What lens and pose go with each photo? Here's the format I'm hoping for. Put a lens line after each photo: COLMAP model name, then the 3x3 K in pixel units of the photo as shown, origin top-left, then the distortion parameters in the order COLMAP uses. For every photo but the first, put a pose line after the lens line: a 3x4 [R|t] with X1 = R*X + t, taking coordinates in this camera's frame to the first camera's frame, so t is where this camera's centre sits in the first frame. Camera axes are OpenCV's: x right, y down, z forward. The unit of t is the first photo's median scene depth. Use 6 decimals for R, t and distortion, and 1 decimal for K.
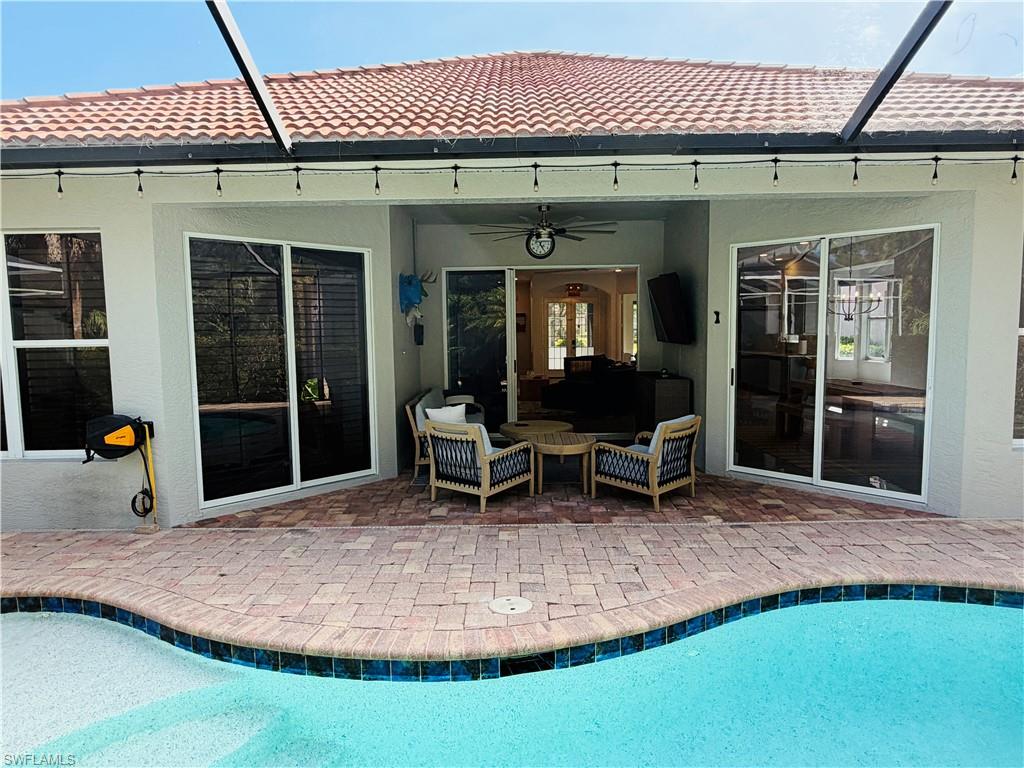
lens RADIAL K [[639.2, 0, 516.7], [0, 639.2, 386.4], [0, 0, 1]] dist [-0.001803, 0.002258]
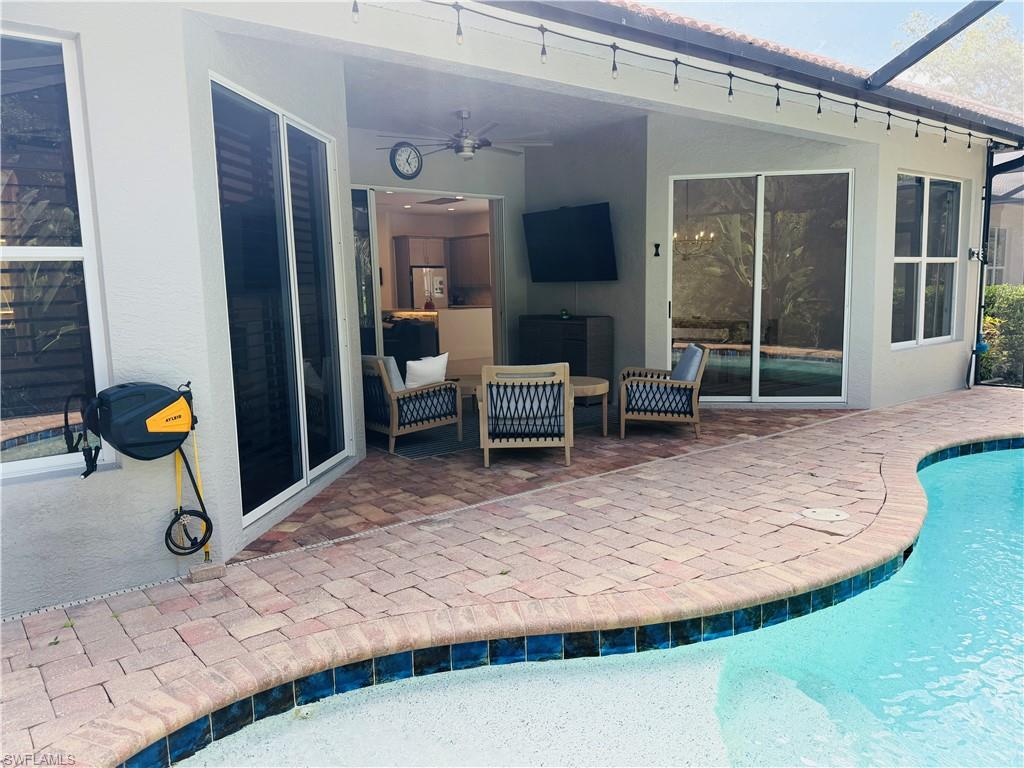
lens RADIAL K [[748.3, 0, 512.2], [0, 748.3, 398.4], [0, 0, 1]] dist [0.069661, -0.008012]
pose [[0.779282, -0.096980, 0.619123, -0.754507], [0.071088, 0.995256, 0.066420, 0.035327], [-0.622628, -0.007747, 0.782480, 0.264849]]
